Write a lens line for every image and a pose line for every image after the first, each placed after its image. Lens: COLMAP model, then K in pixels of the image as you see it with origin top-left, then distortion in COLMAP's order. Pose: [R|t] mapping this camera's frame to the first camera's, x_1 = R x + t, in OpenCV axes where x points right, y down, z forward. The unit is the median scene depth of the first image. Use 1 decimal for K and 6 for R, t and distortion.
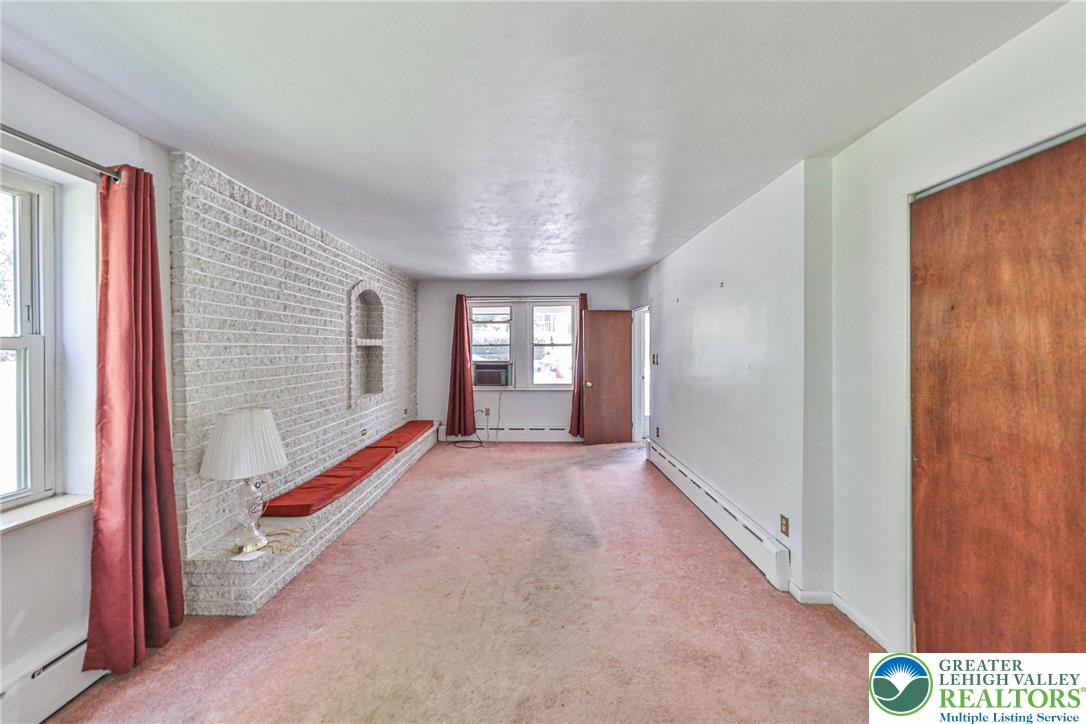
lens RADIAL K [[367.4, 0, 534.7], [0, 367.4, 353.1], [0, 0, 1]] dist [0.008752, -0.002683]
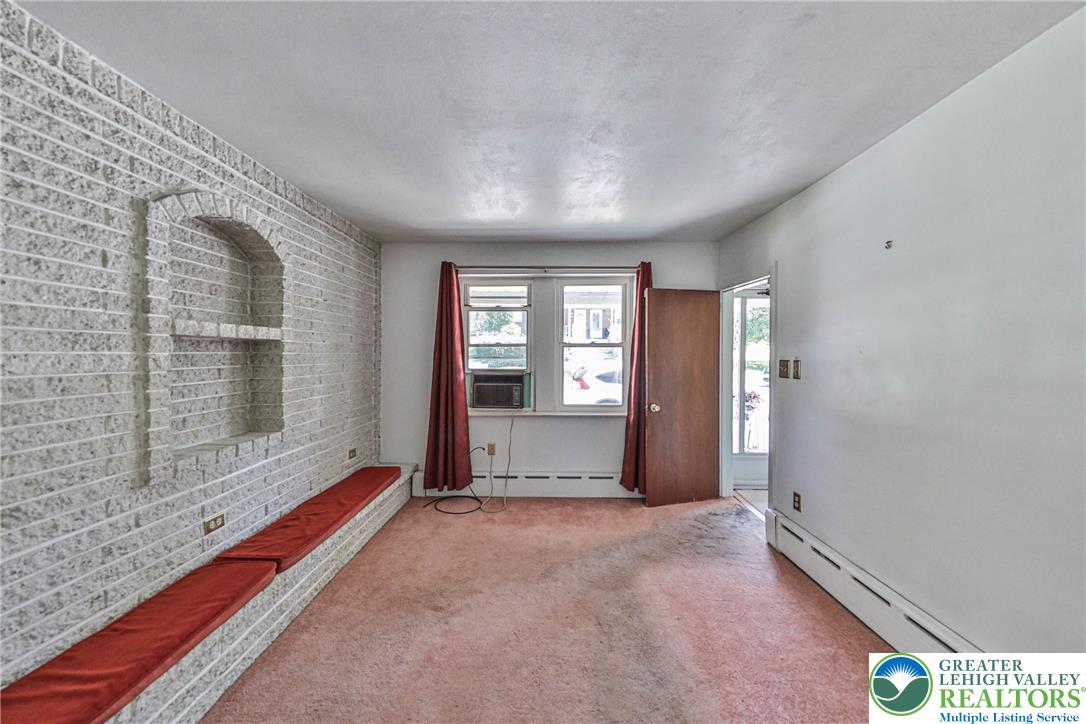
lens RADIAL K [[367.4, 0, 550.8], [0, 367.4, 358.7], [0, 0, 1]] dist [0.008752, -0.002683]
pose [[0.999982, 0.004580, 0.003801, -0.029543], [-0.004570, 0.999986, -0.002841, 0.004470], [-0.003814, 0.002824, 0.999989, 0.374488]]
